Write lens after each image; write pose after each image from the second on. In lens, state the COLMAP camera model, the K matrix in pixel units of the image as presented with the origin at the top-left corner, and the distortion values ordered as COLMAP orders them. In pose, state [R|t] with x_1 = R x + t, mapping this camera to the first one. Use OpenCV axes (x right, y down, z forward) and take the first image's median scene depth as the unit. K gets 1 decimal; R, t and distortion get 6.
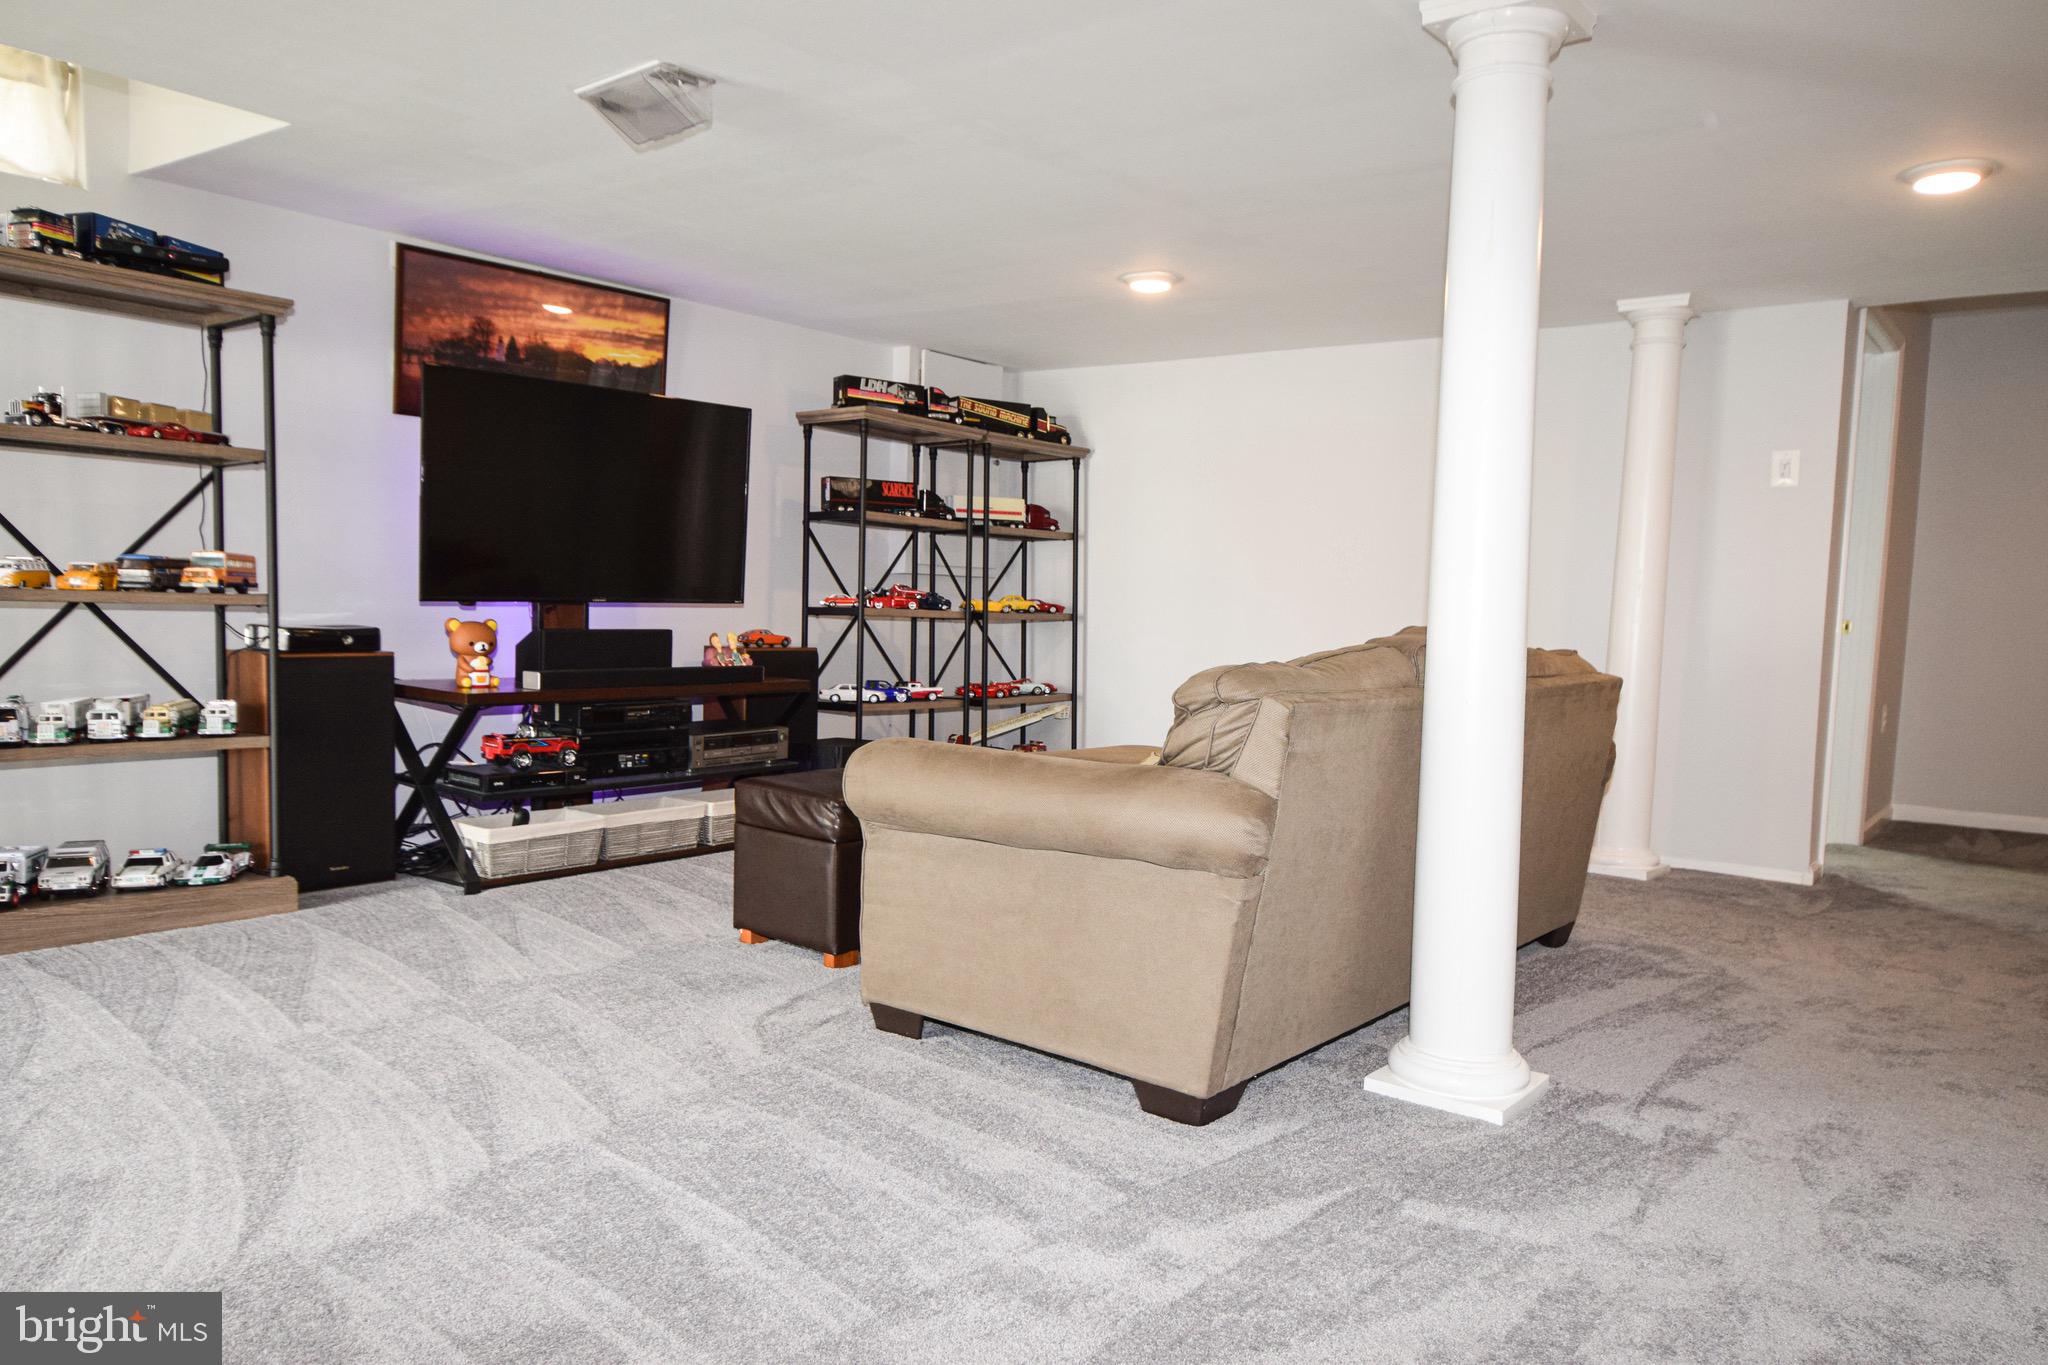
lens RADIAL K [[1434.2, 0, 1038.4], [0, 1434.2, 701.9], [0, 0, 1]] dist [0.032505, -0.029932]
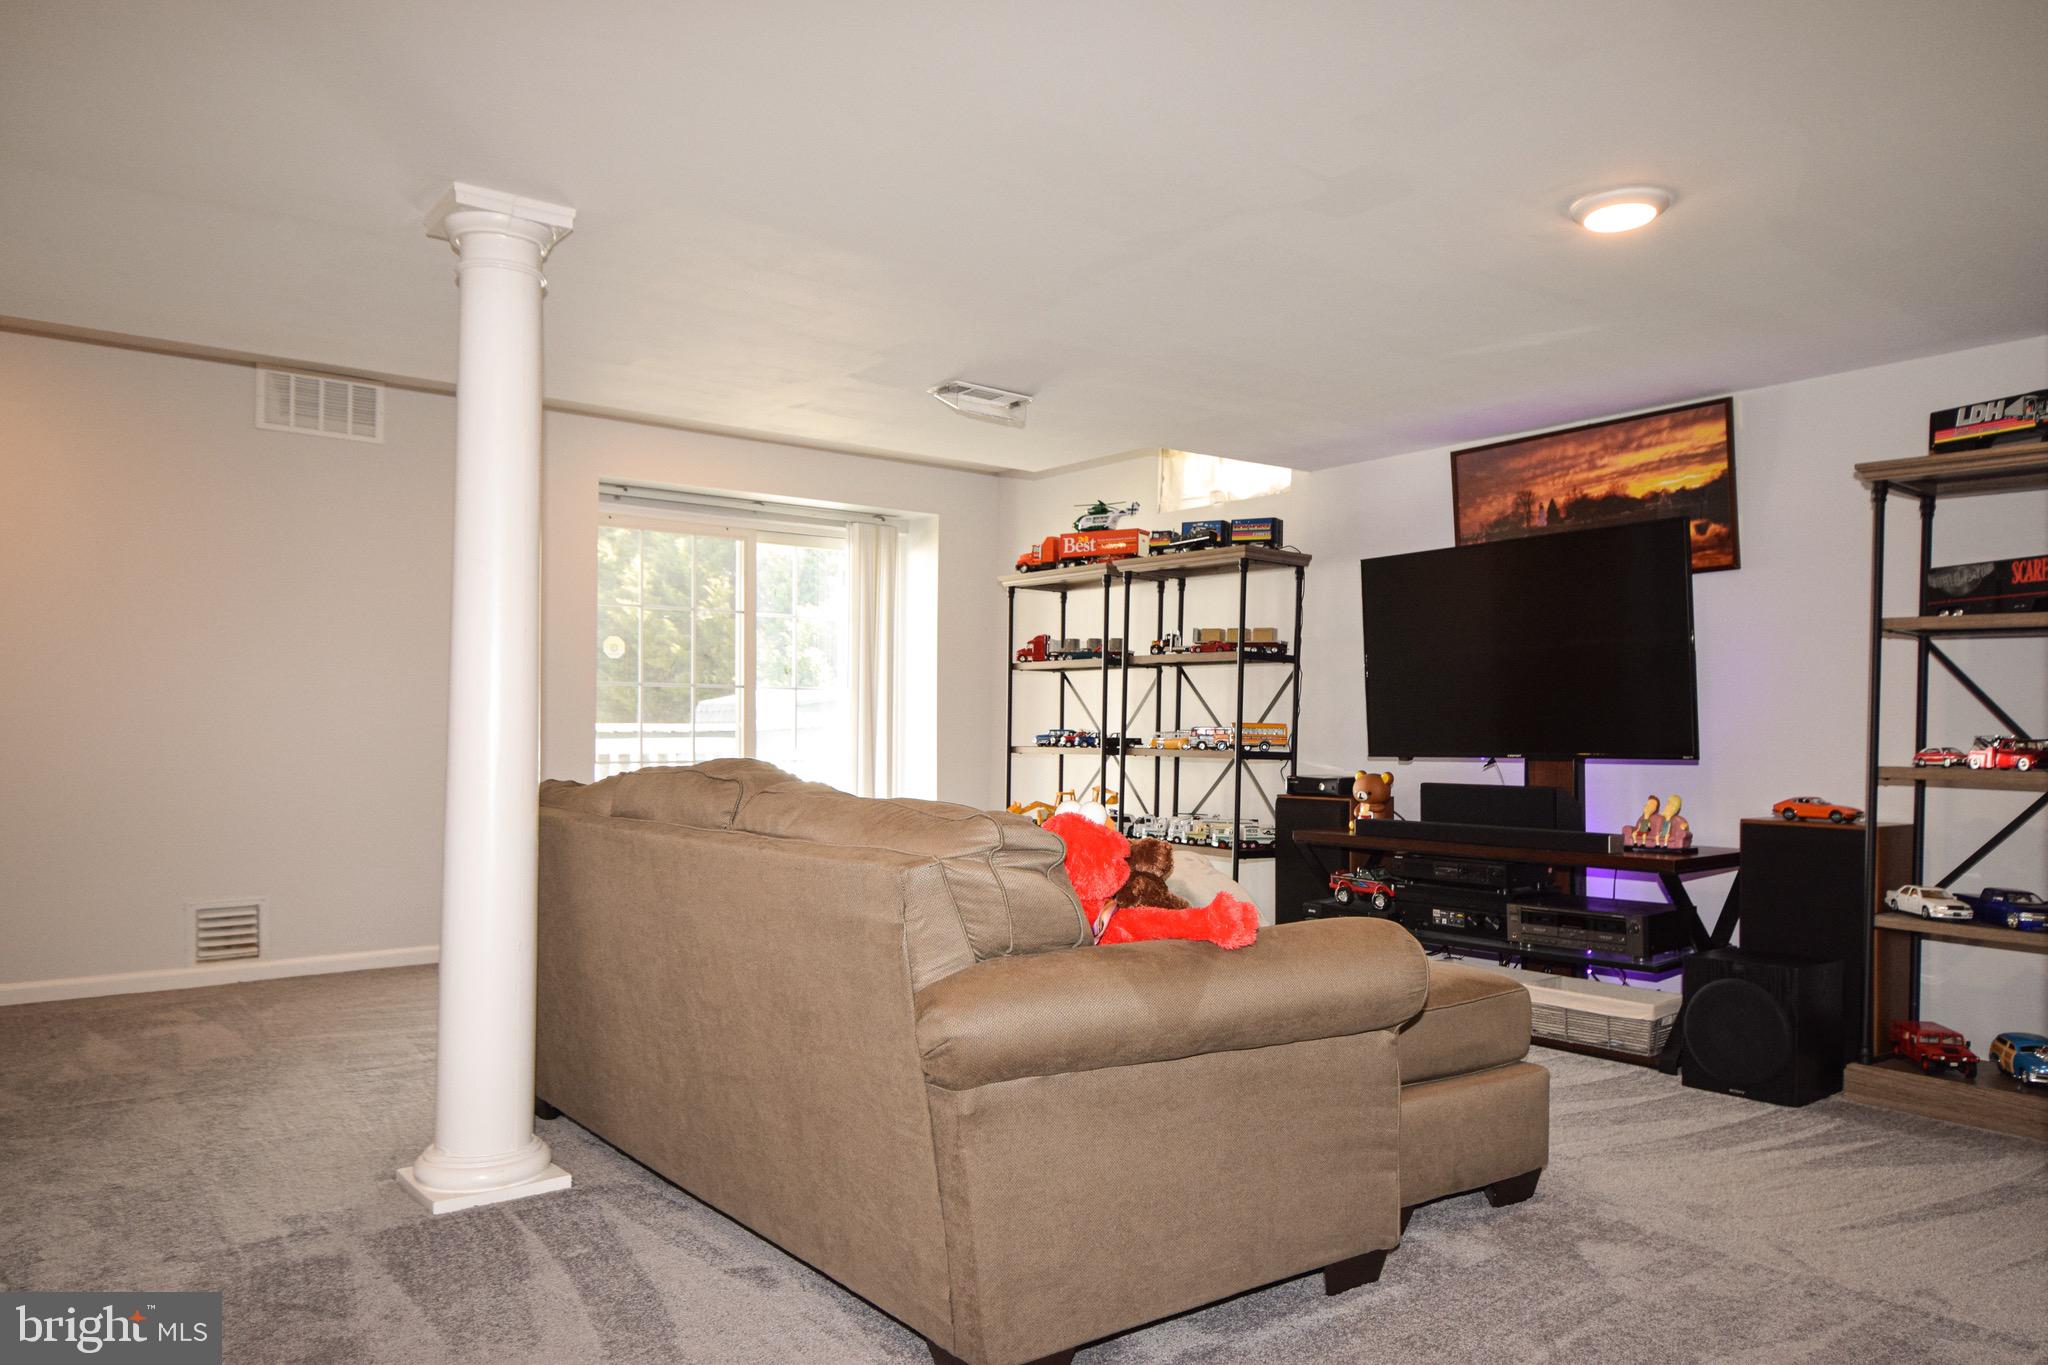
lens RADIAL K [[1434.2, 0, 1038.4], [0, 1434.2, 701.9], [0, 0, 1]] dist [0.032505, -0.029932]
pose [[-0.244428, -0.059606, -0.967834, 0.699812], [-0.092223, 0.995013, -0.037989, -0.039936], [0.965272, 0.079971, -0.248706, 0.919398]]
